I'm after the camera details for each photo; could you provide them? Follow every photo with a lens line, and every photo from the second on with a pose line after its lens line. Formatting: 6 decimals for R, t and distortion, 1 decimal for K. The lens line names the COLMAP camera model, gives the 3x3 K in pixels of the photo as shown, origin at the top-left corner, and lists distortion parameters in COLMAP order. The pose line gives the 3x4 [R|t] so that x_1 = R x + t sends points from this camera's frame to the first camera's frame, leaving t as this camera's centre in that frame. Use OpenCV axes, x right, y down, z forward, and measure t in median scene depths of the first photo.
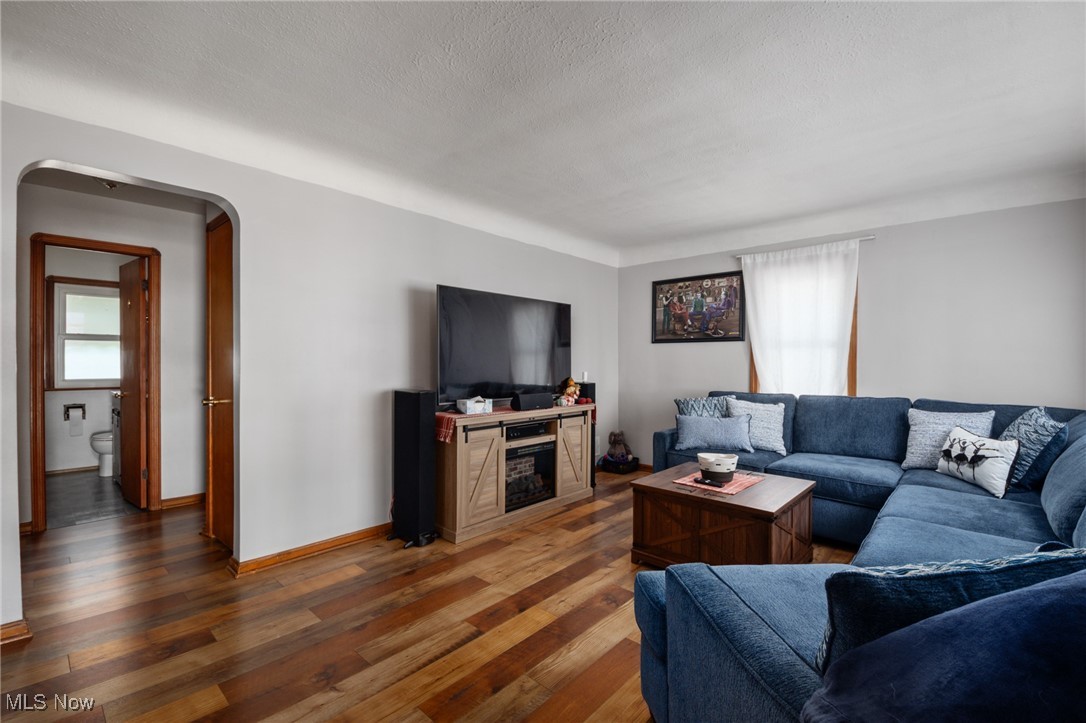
lens RADIAL K [[471.7, 0, 555.2], [0, 471.7, 367.7], [0, 0, 1]] dist [0.000451, -0.003453]
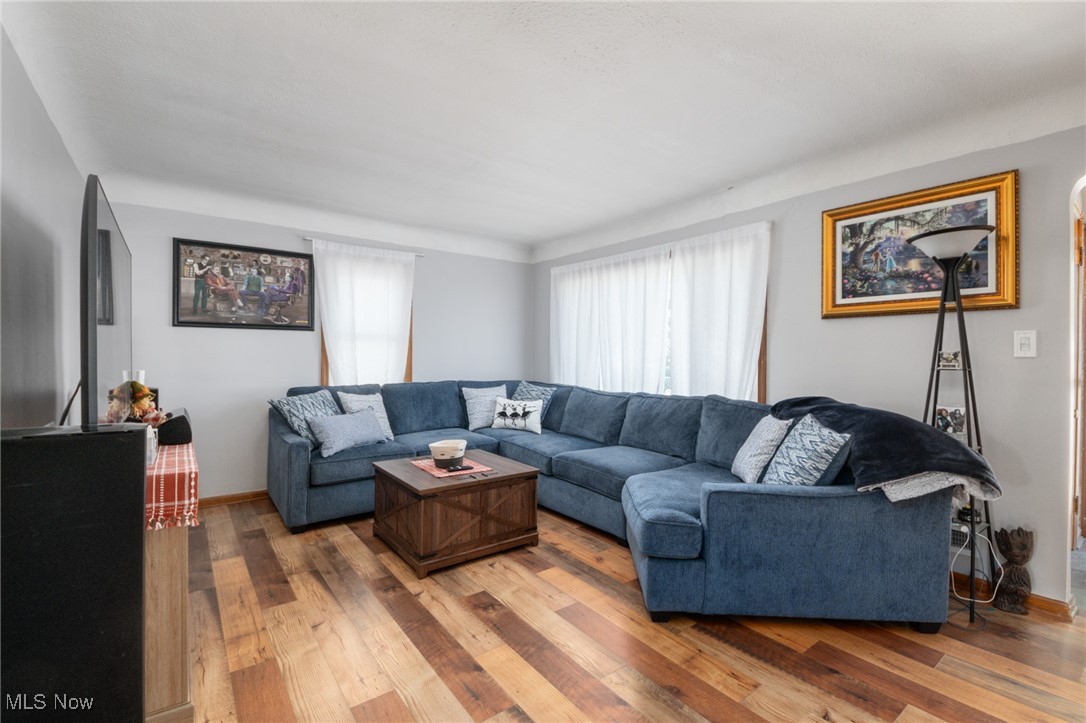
lens RADIAL K [[471.7, 0, 548.6], [0, 471.7, 353.3], [0, 0, 1]] dist [0.000451, -0.003453]
pose [[0.186952, -0.001051, 0.982369, -0.423516], [0.005127, 0.999987, 0.000094, -0.010039], [-0.982356, 0.005019, 0.186955, 0.370868]]
